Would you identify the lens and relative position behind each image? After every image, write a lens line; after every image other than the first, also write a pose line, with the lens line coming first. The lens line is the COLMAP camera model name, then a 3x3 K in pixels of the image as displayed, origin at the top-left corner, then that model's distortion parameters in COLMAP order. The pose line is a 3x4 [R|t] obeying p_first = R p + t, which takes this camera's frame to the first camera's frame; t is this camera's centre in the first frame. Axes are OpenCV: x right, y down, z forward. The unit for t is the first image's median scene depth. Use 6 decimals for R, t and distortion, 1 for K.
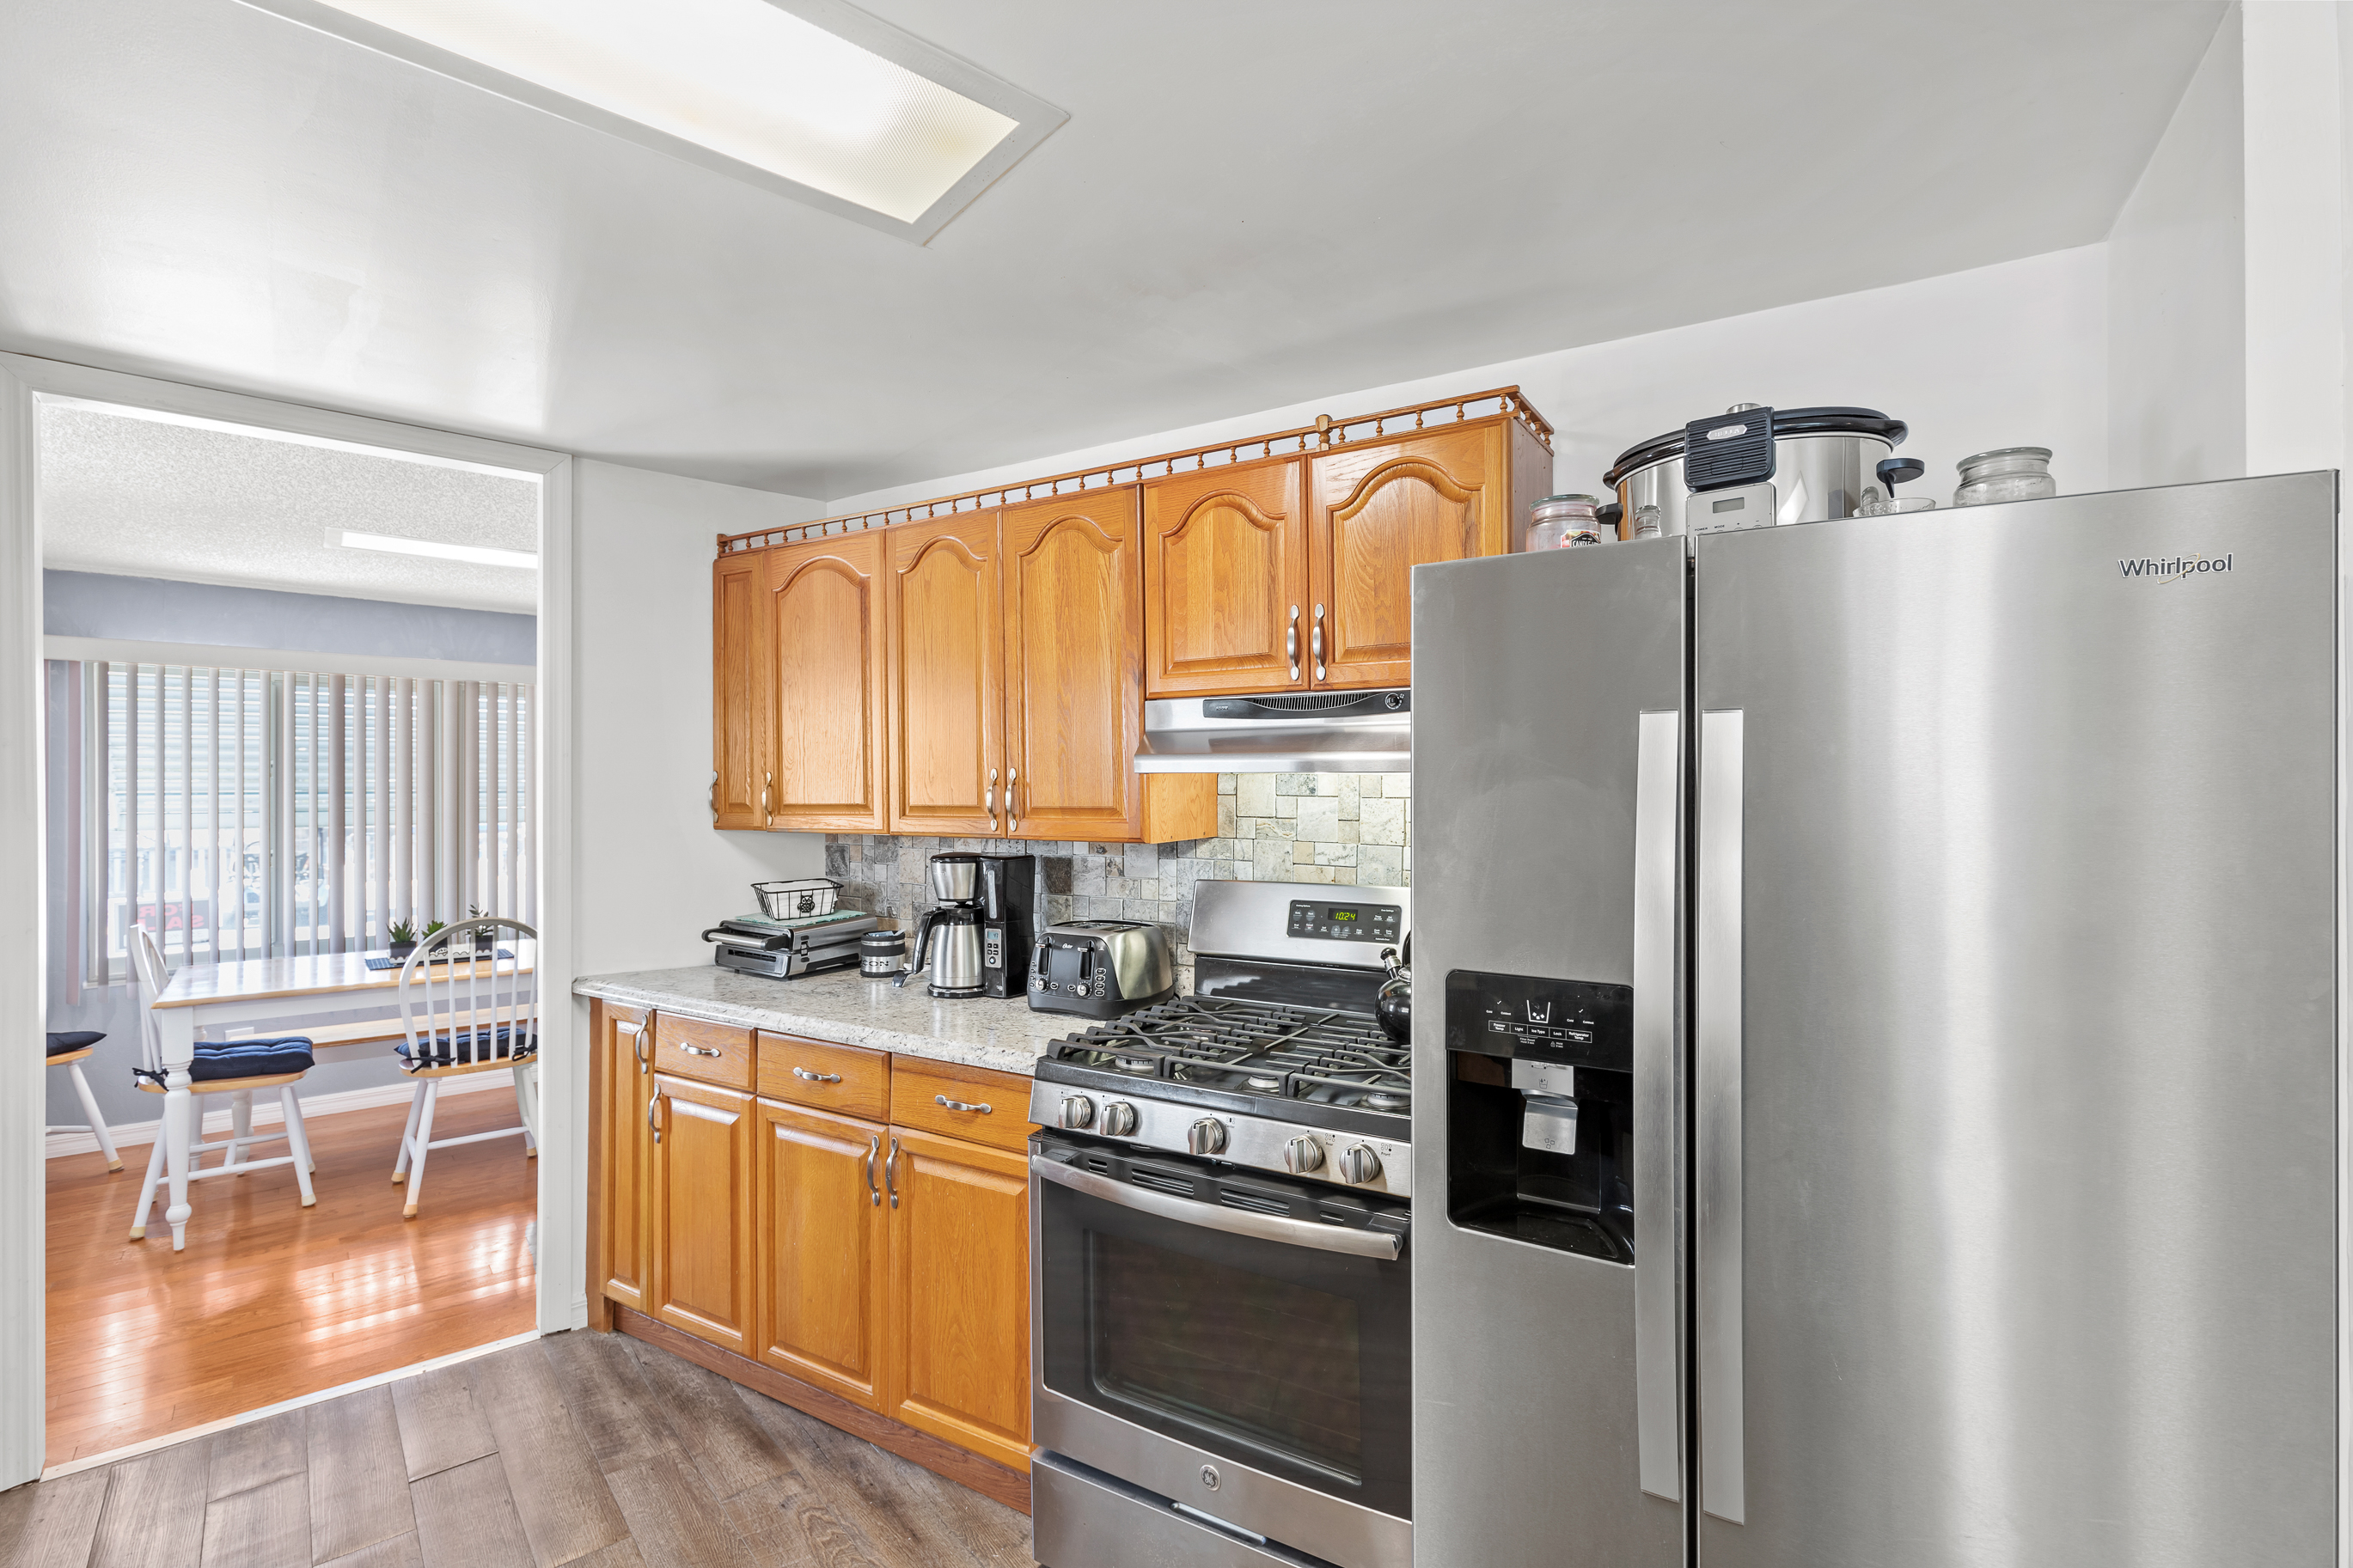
lens RADIAL K [[1053.3, 0, 1182.8], [0, 1053.3, 785.9], [0, 0, 1]] dist [0.002403, 0.000015]
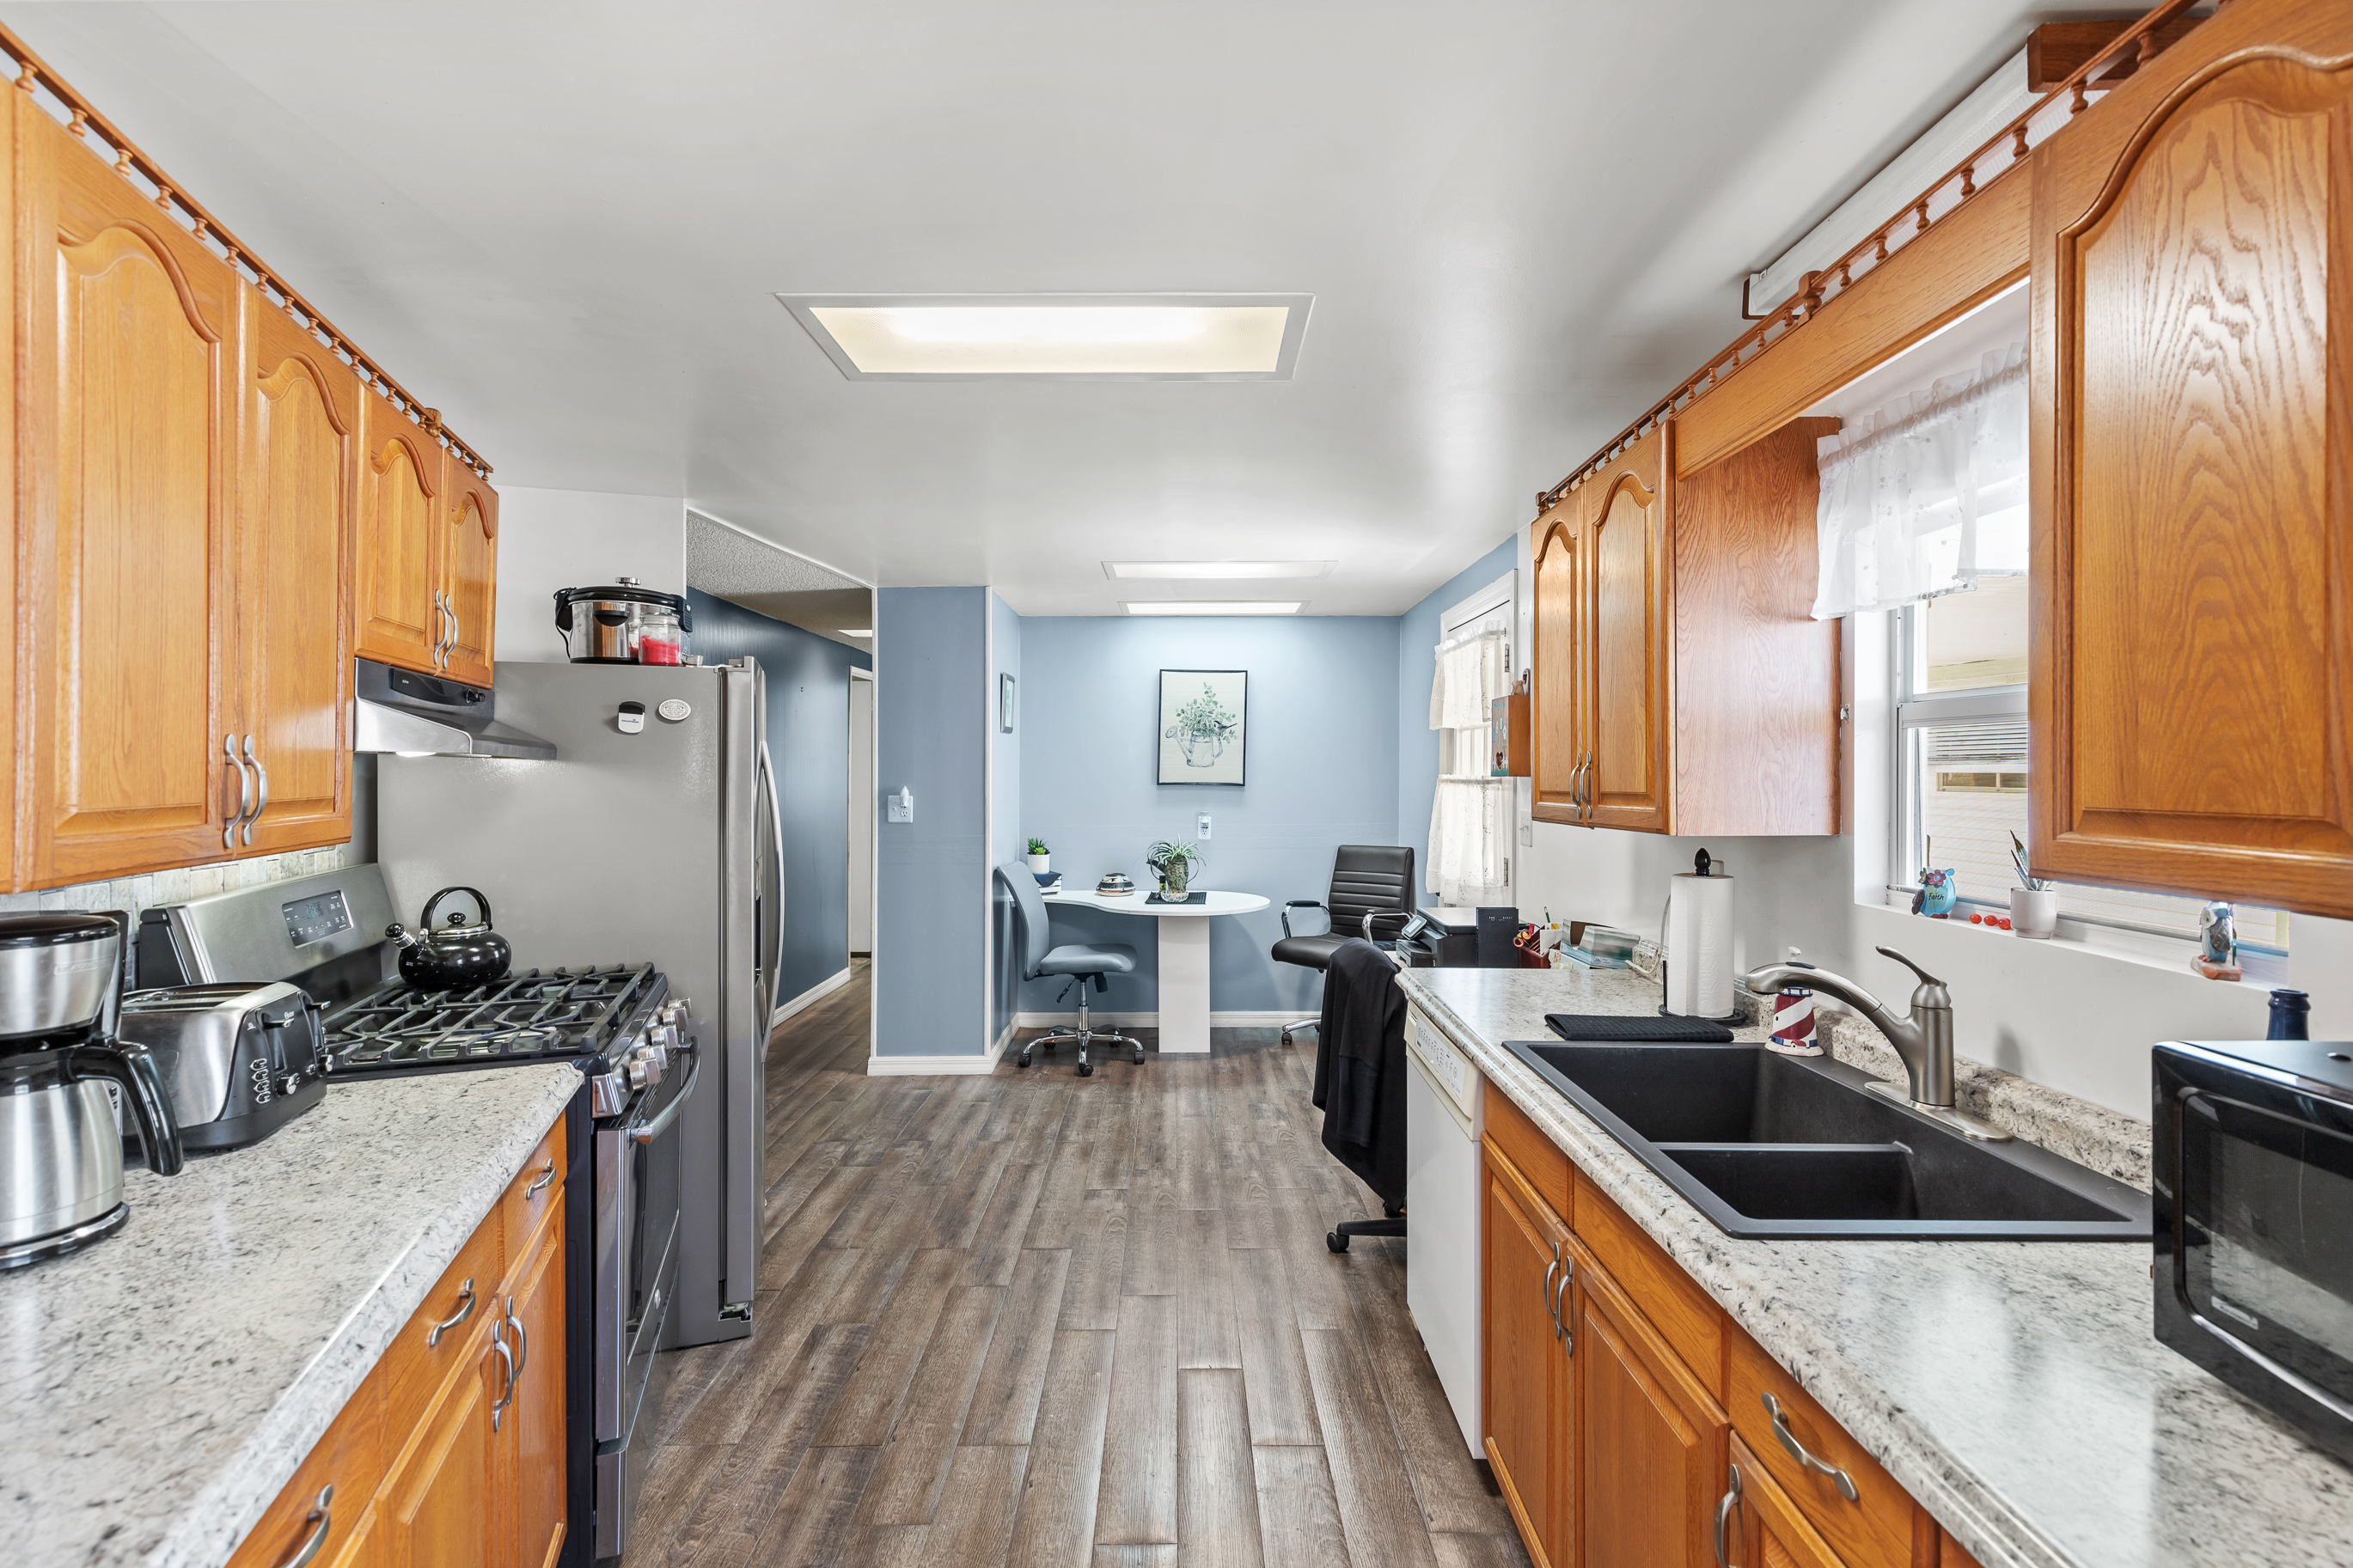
lens RADIAL K [[1064.4, 0, 1178.3], [0, 1064.4, 770.4], [0, 0, 1]] dist [0.000366, -0.000011]
pose [[-0.759068, -0.000331, 0.651012, -0.865140], [-0.001550, 0.999998, -0.001298, -0.000552], [-0.651010, -0.001994, -0.759067, 1.035440]]
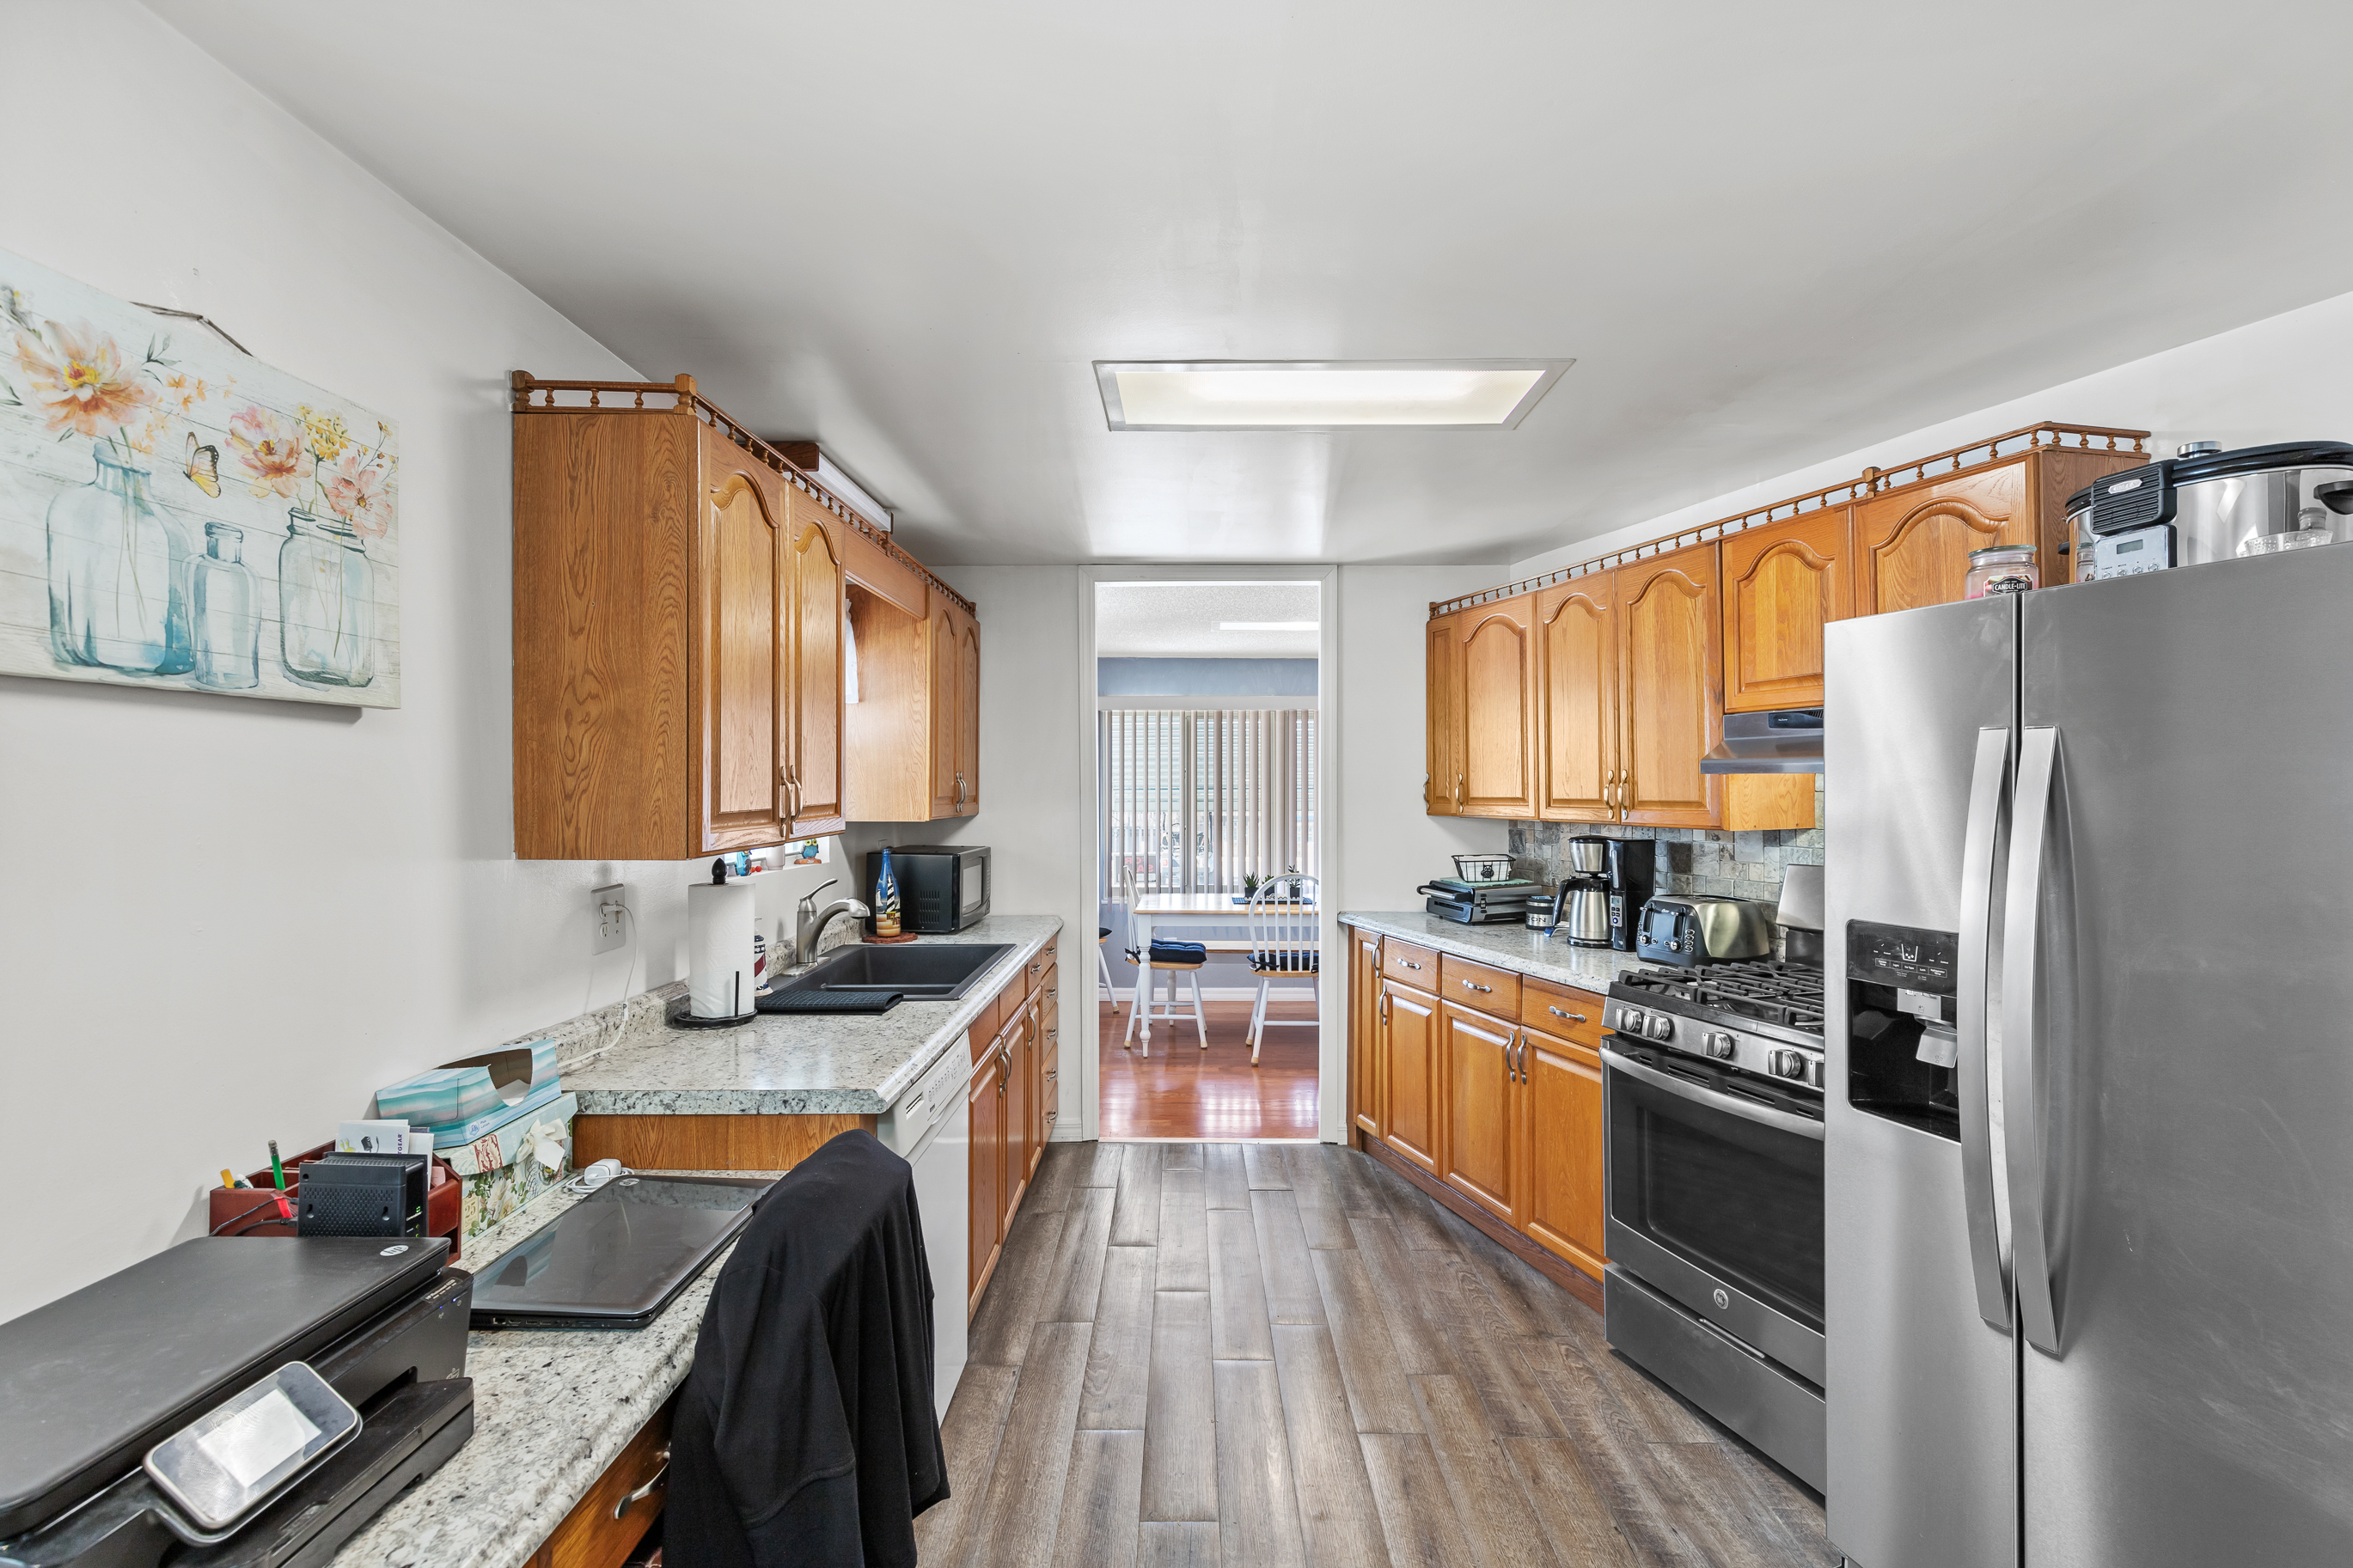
lens RADIAL K [[1053.3, 0, 1182.8], [0, 1053.3, 785.9], [0, 0, 1]] dist [0.002403, 0.000015]
pose [[0.757449, 0.000630, -0.652893, 0.252767], [0.001233, 0.999996, 0.002395, -0.001283], [0.652893, -0.002619, 0.757446, -0.305408]]
